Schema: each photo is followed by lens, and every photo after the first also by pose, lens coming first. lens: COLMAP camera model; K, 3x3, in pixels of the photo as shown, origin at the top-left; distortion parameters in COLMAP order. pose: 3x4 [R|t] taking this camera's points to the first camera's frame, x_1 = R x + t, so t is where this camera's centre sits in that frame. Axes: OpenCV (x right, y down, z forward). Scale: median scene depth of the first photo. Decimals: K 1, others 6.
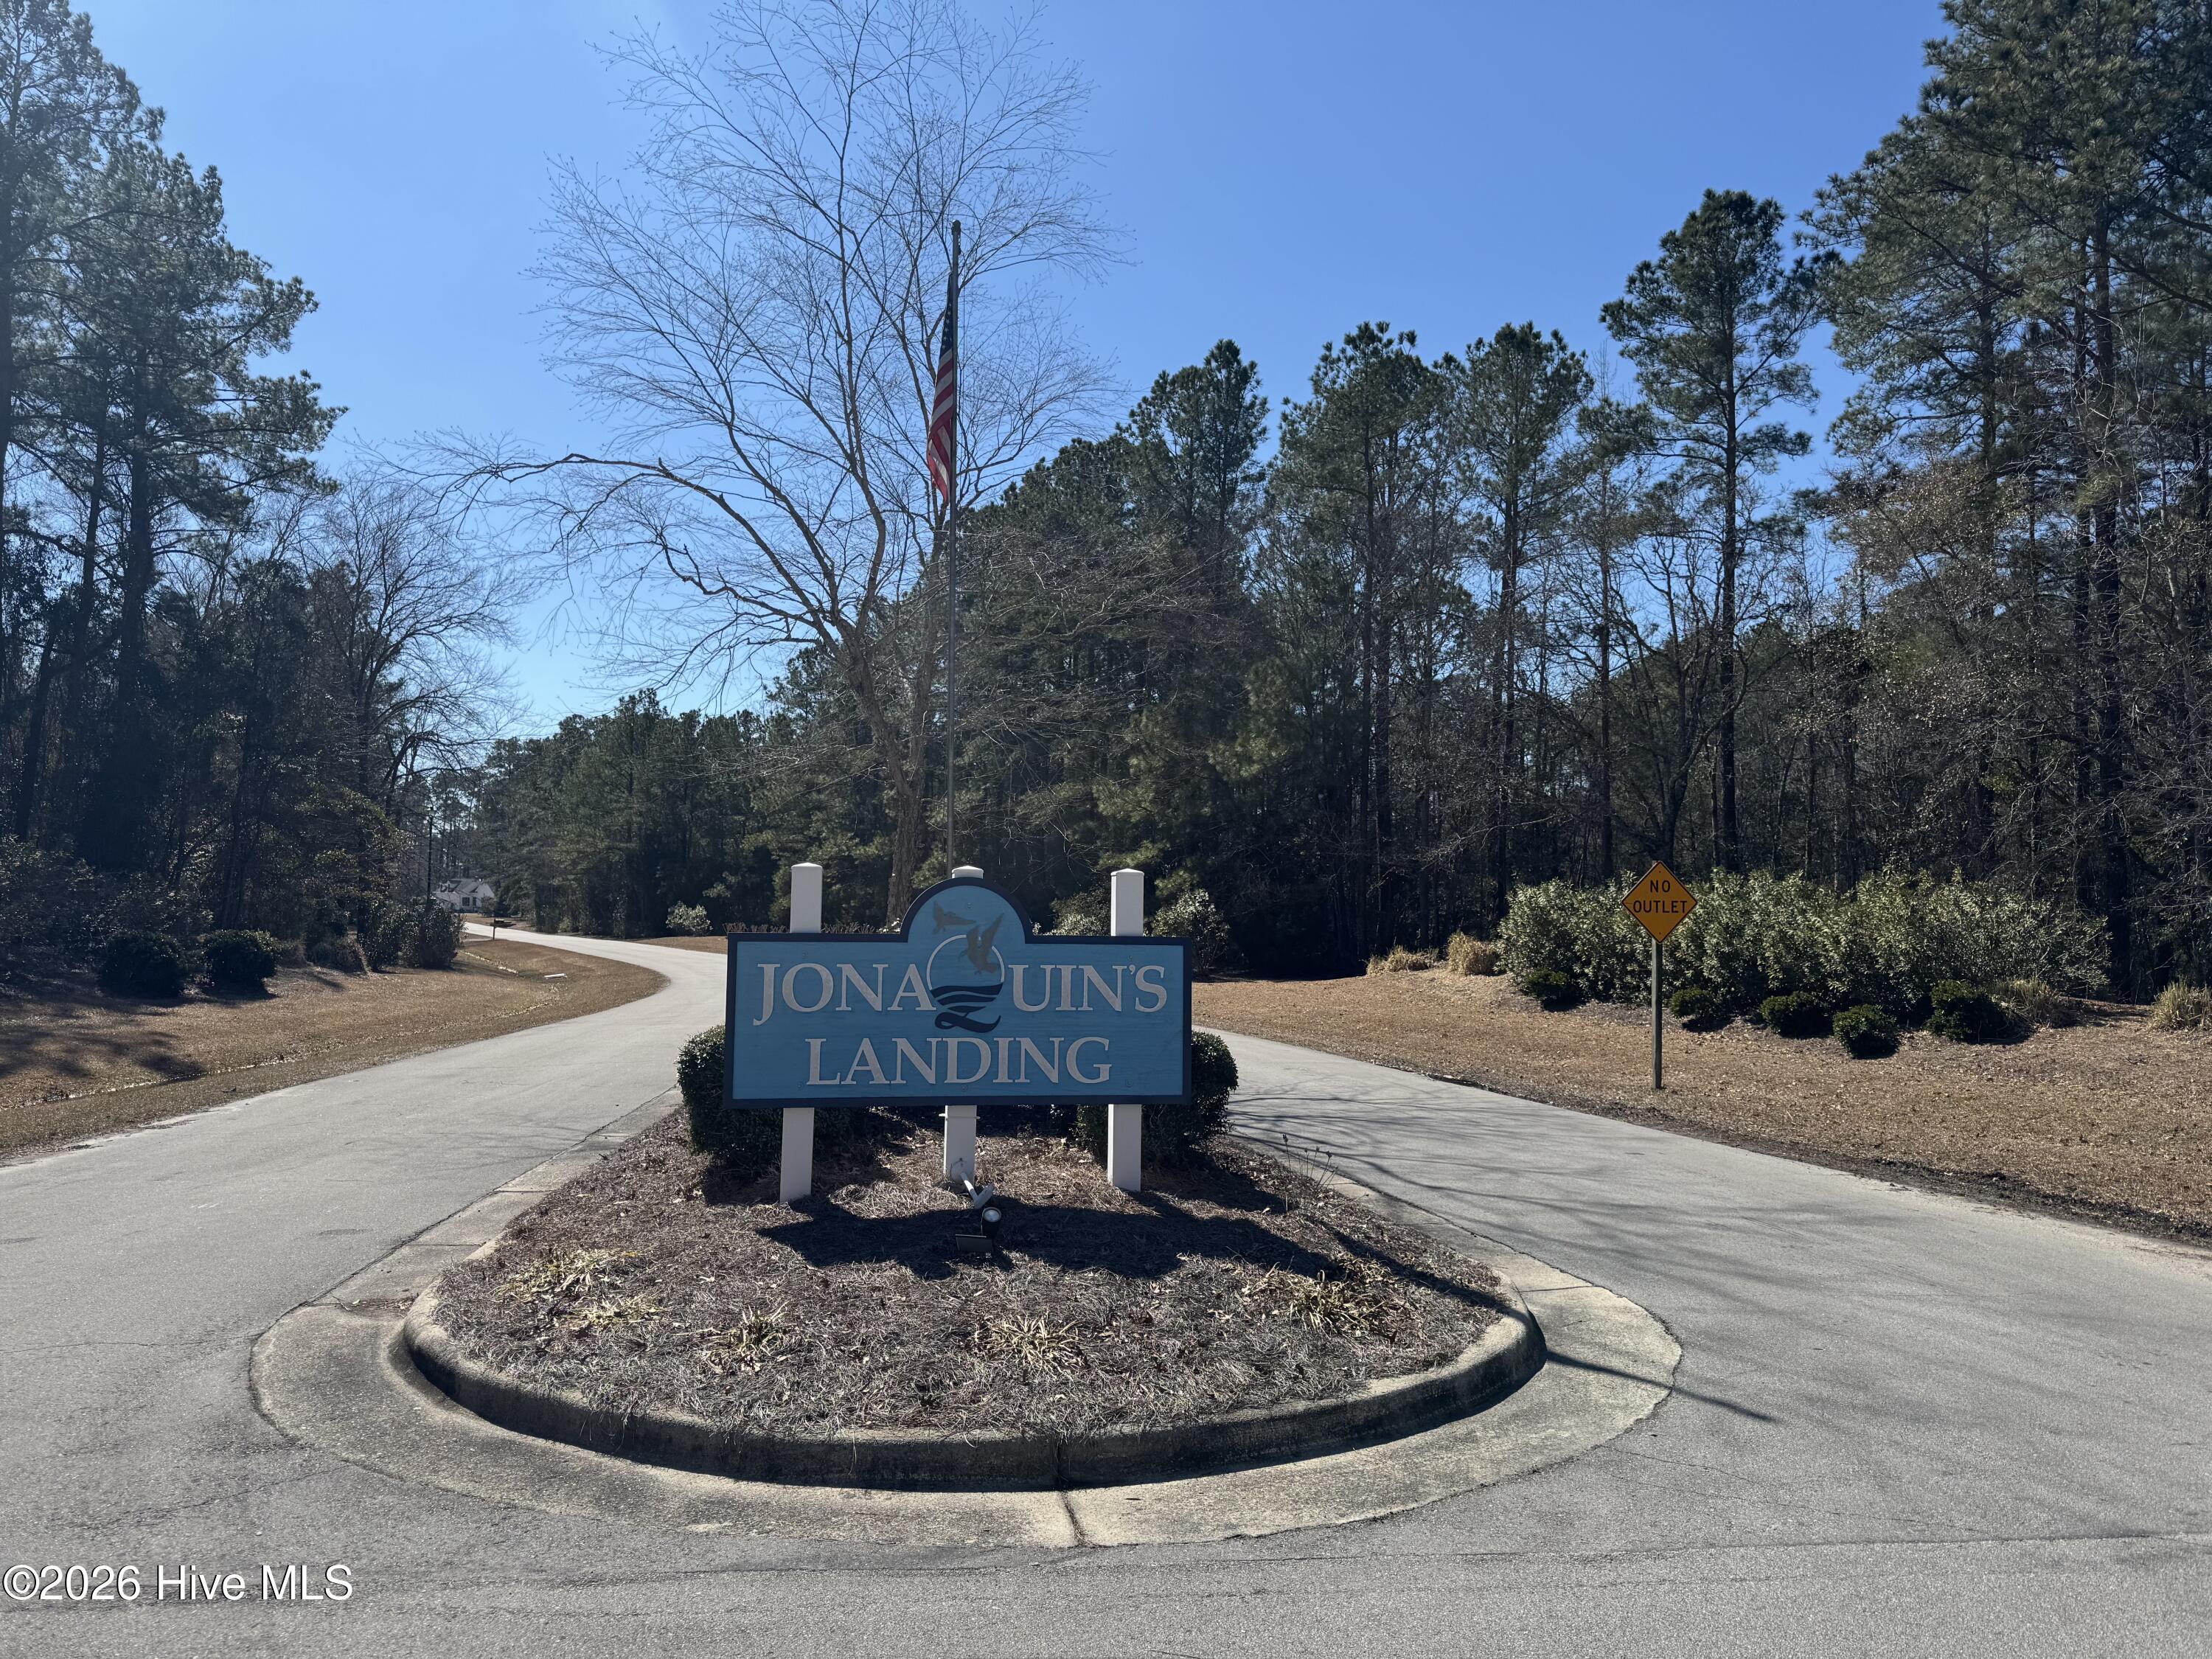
lens RADIAL K [[1528.2, 0, 1108.9], [0, 1528.2, 835.9], [0, 0, 1]] dist [-0.056528, -0.019469]
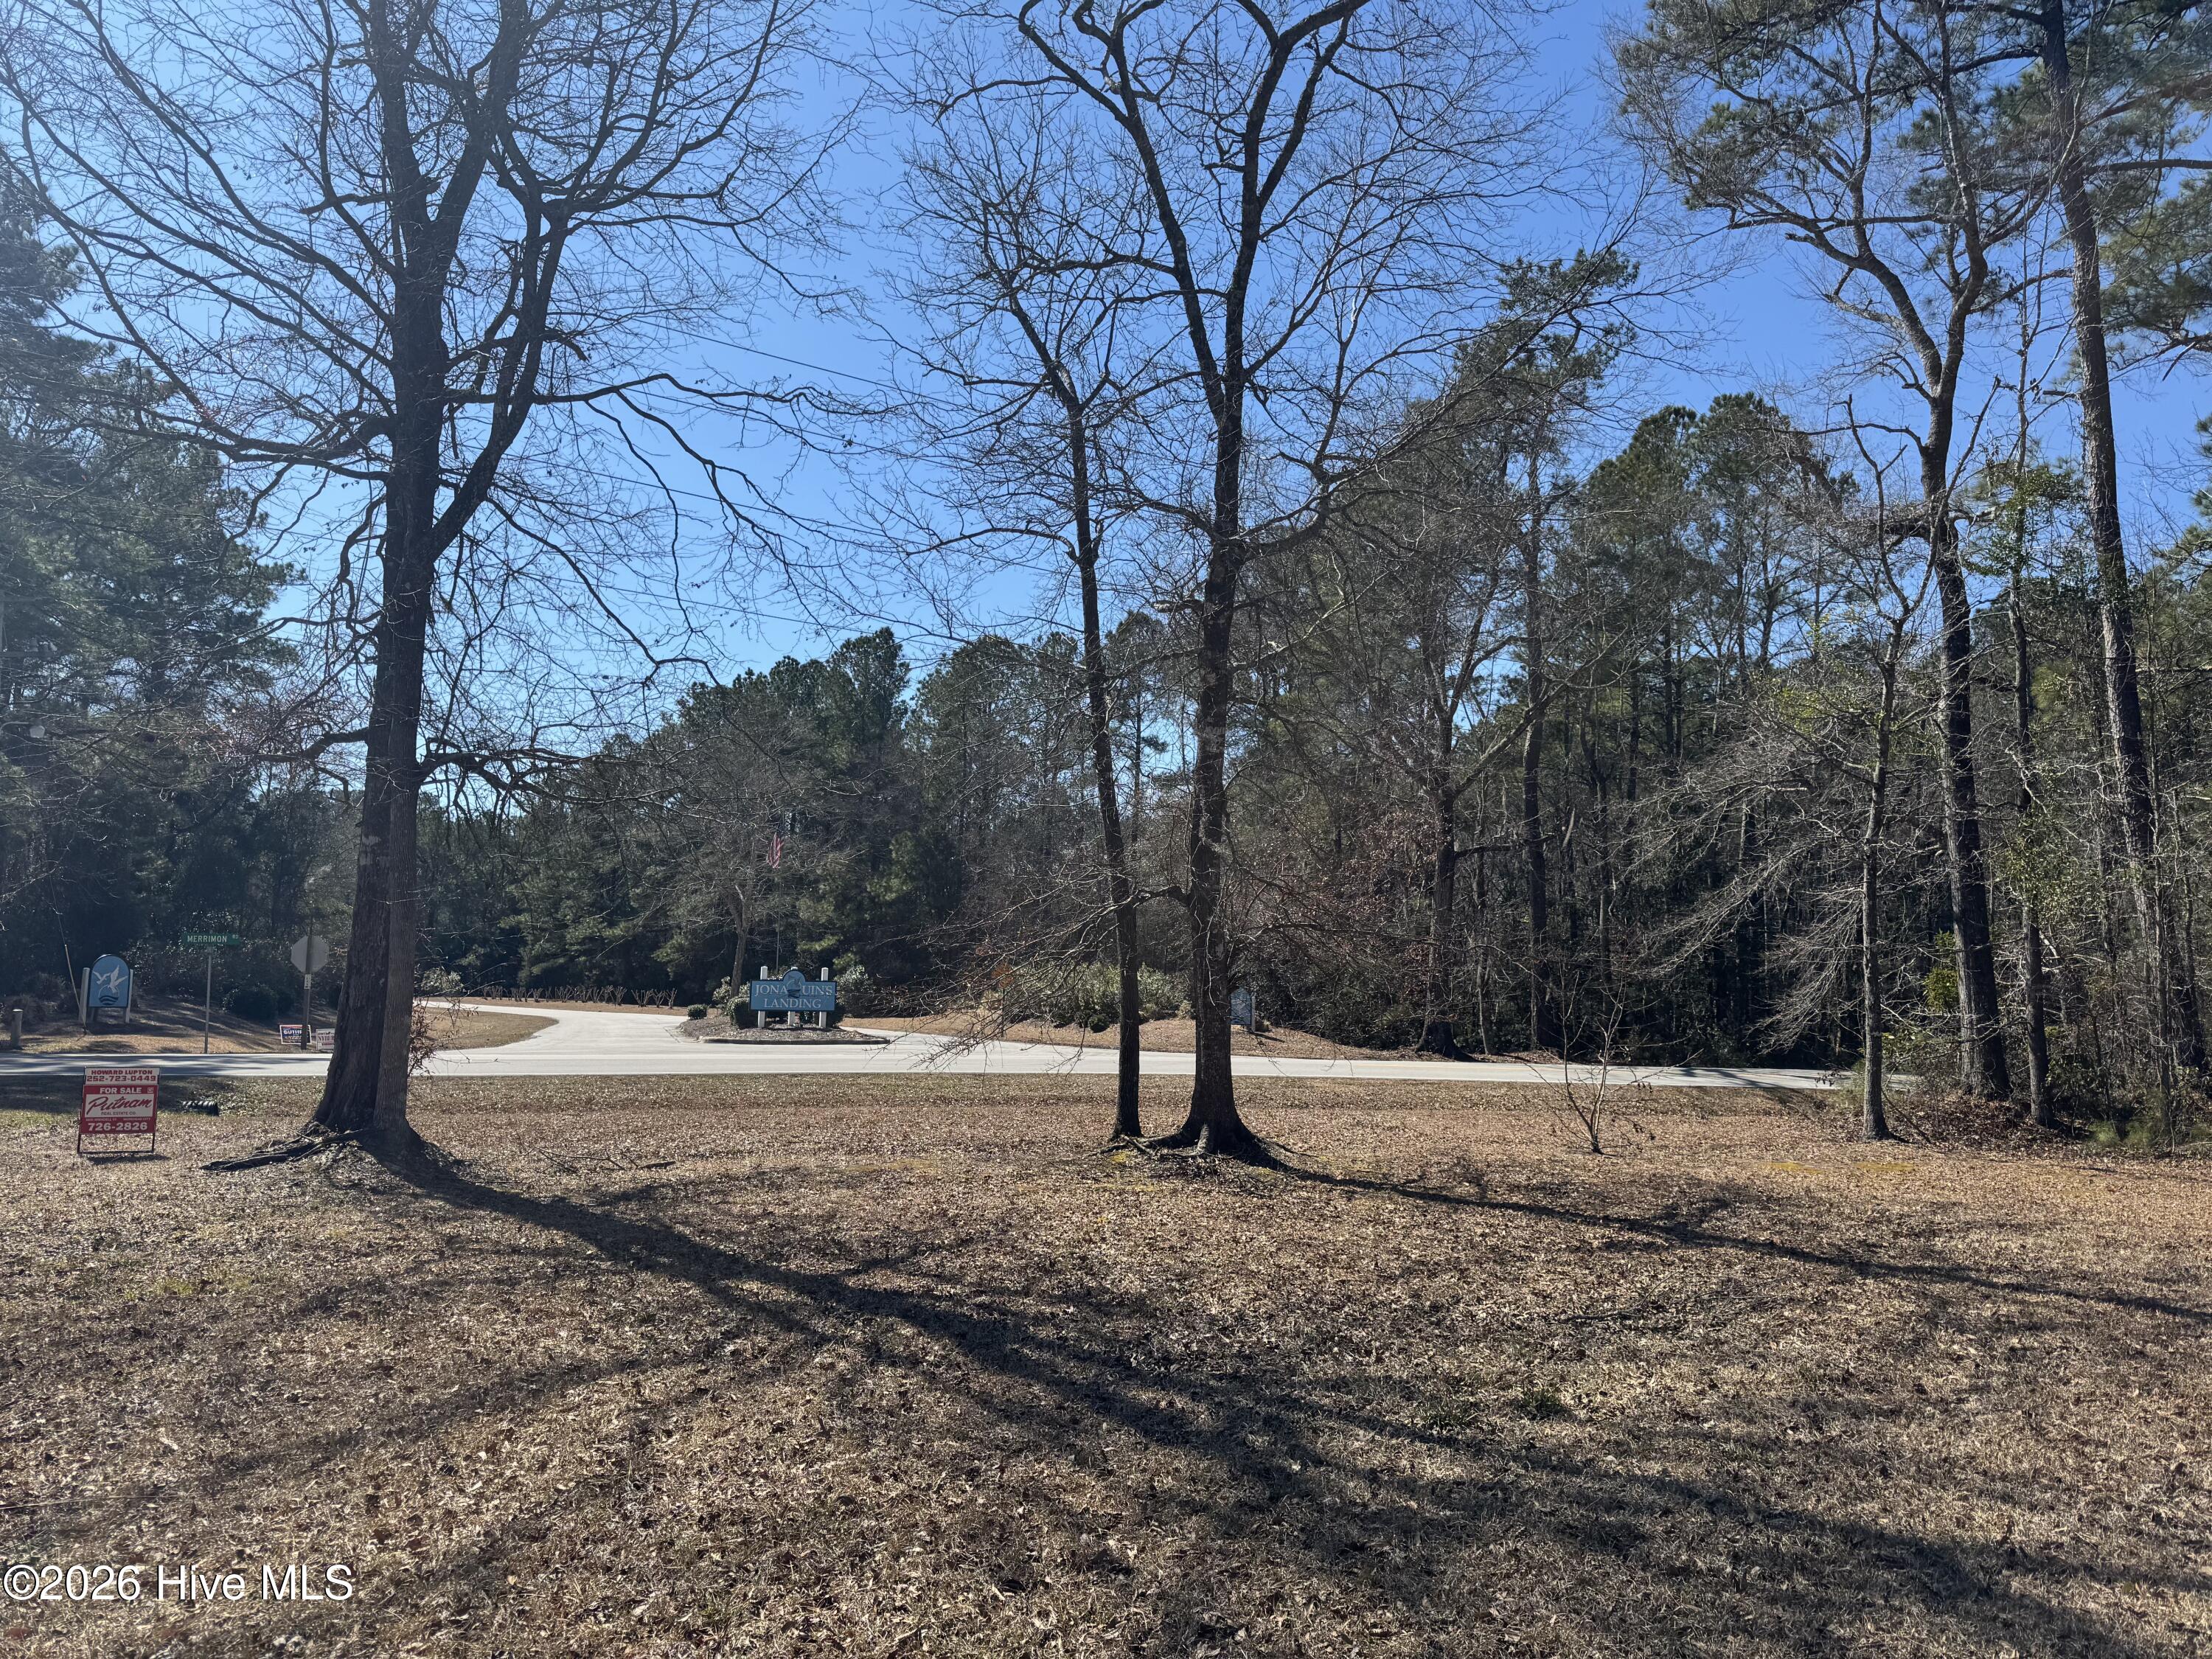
lens RADIAL K [[1528.2, 0, 1102.3], [0, 1528.2, 832.1], [0, 0, 1]] dist [-0.056528, -0.019469]
pose [[0.979036, 0.024012, 0.202268, -0.021590], [-0.014085, 0.998631, -0.050375, -0.028199], [-0.203201, 0.046470, 0.978034, -0.658749]]
